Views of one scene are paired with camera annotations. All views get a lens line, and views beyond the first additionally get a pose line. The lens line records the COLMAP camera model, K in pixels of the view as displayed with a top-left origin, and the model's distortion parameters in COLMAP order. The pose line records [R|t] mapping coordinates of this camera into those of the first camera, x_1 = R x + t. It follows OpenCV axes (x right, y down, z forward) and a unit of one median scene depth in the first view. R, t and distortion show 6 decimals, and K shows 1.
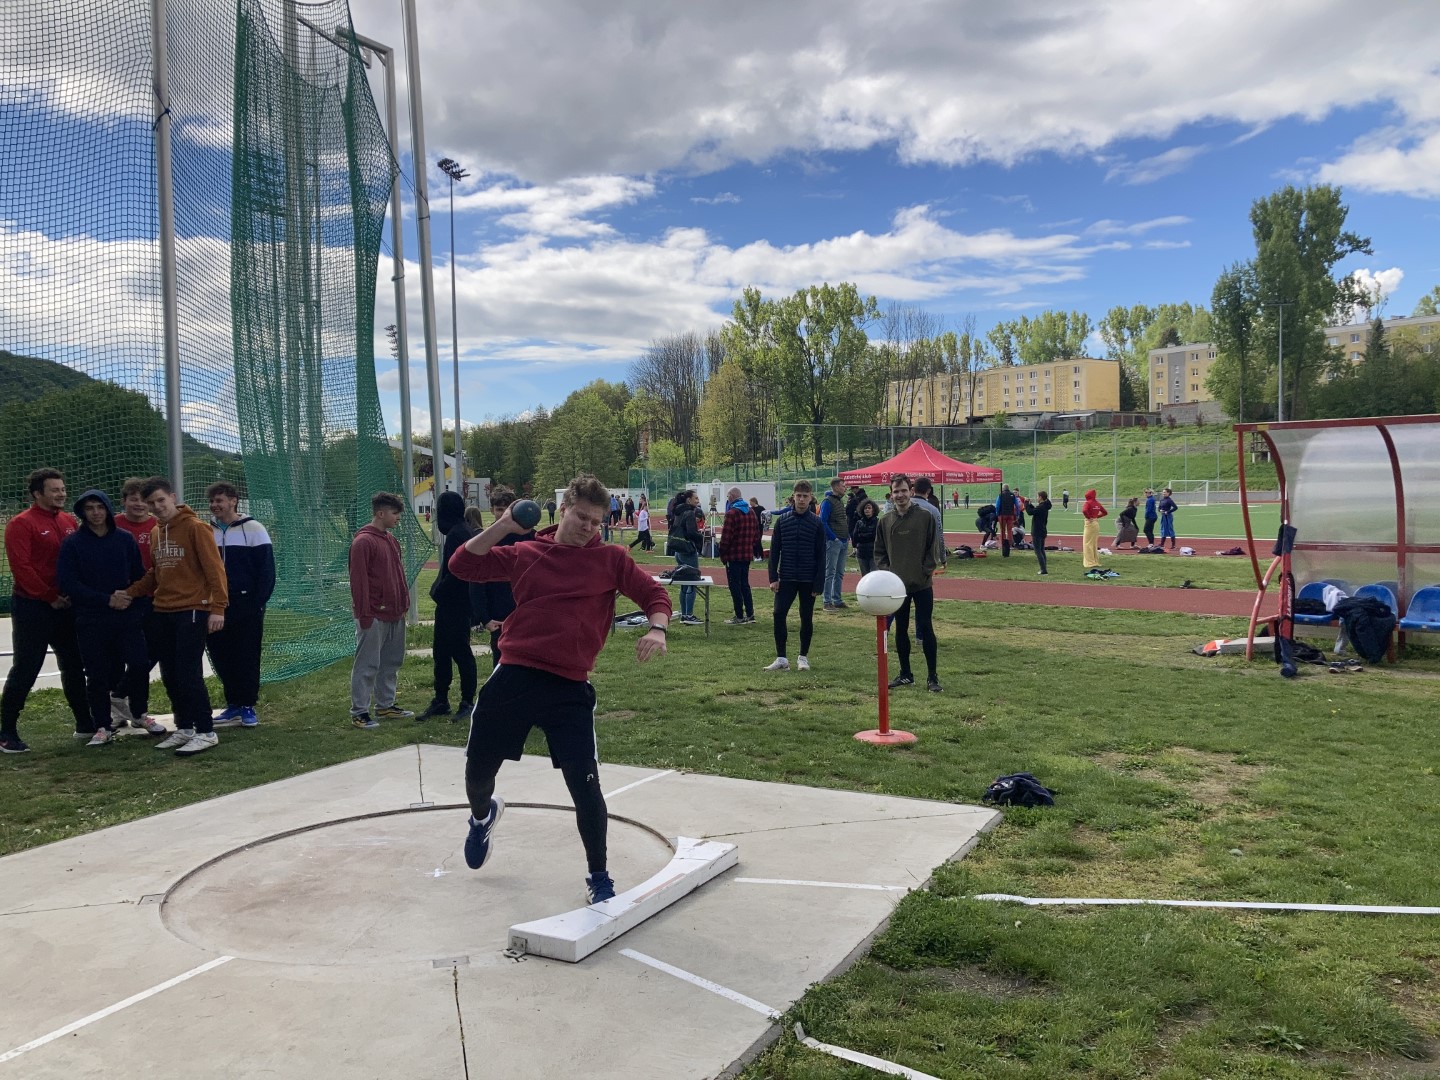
lens RADIAL K [[1195.1, 0, 722.5], [0, 1195.1, 564.7], [0, 0, 1]] dist [-0.003790, 0.093614]
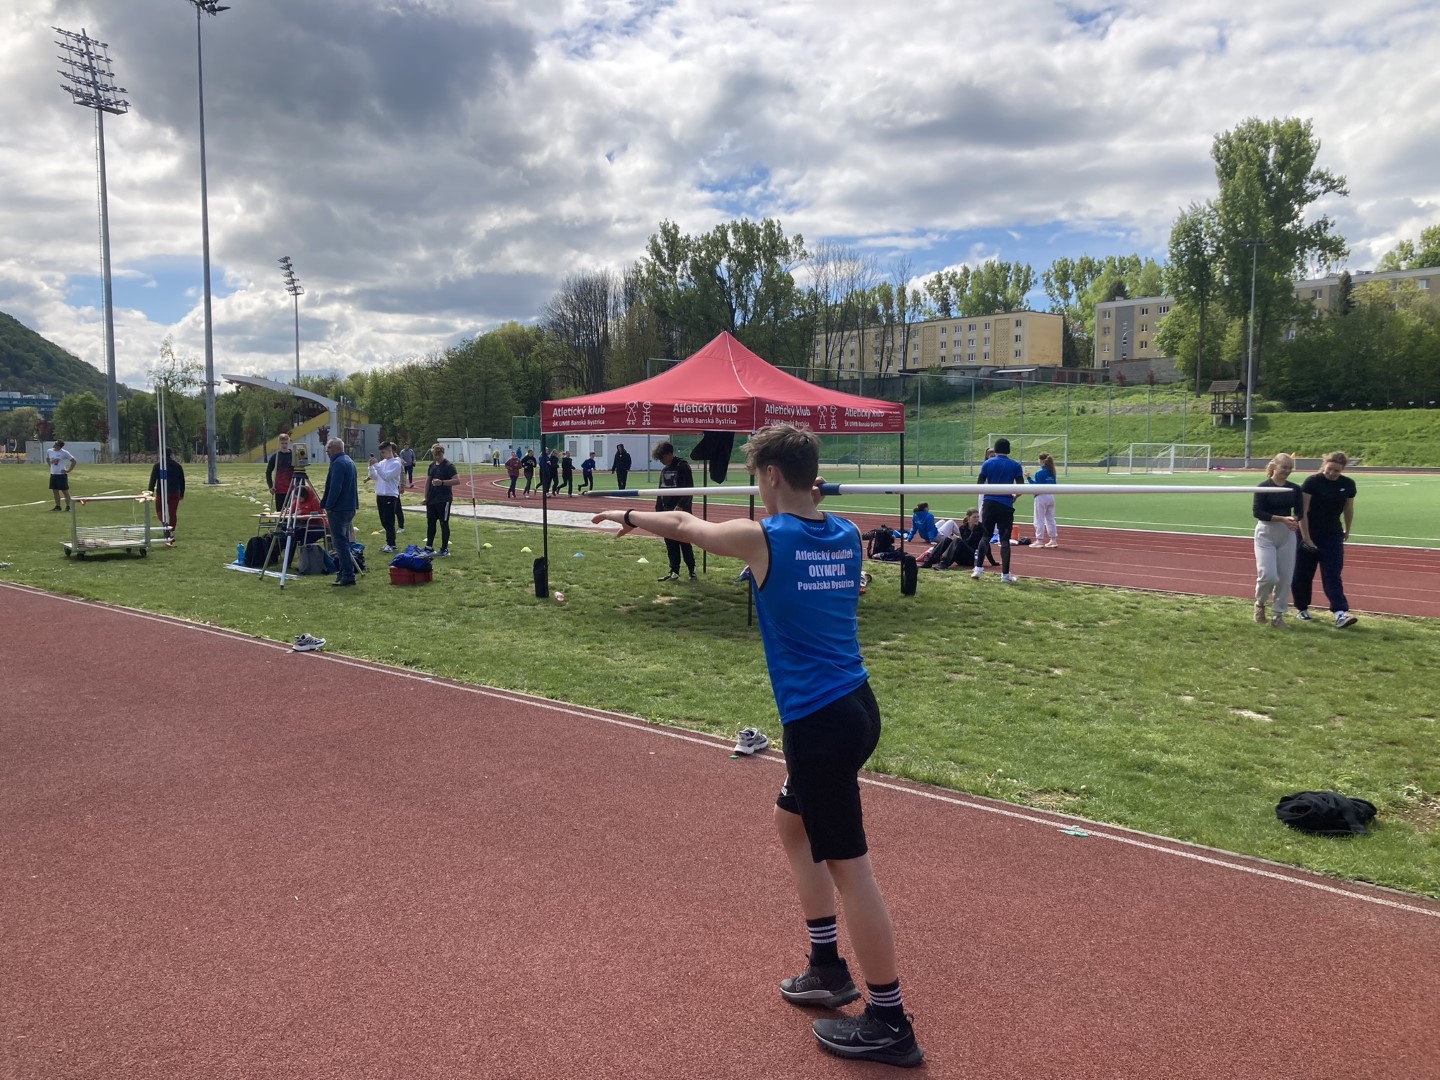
lens RADIAL K [[1167.0, 0, 720.0], [0, 1167.0, 540.0], [0, 0, 1]] dist [-0.001339, -0.001692]
pose [[0.998778, 0.020794, 0.044826, 0.029432], [-0.021594, 0.999615, 0.017440, -0.005743], [-0.044446, -0.018387, 0.998843, 0.108316]]
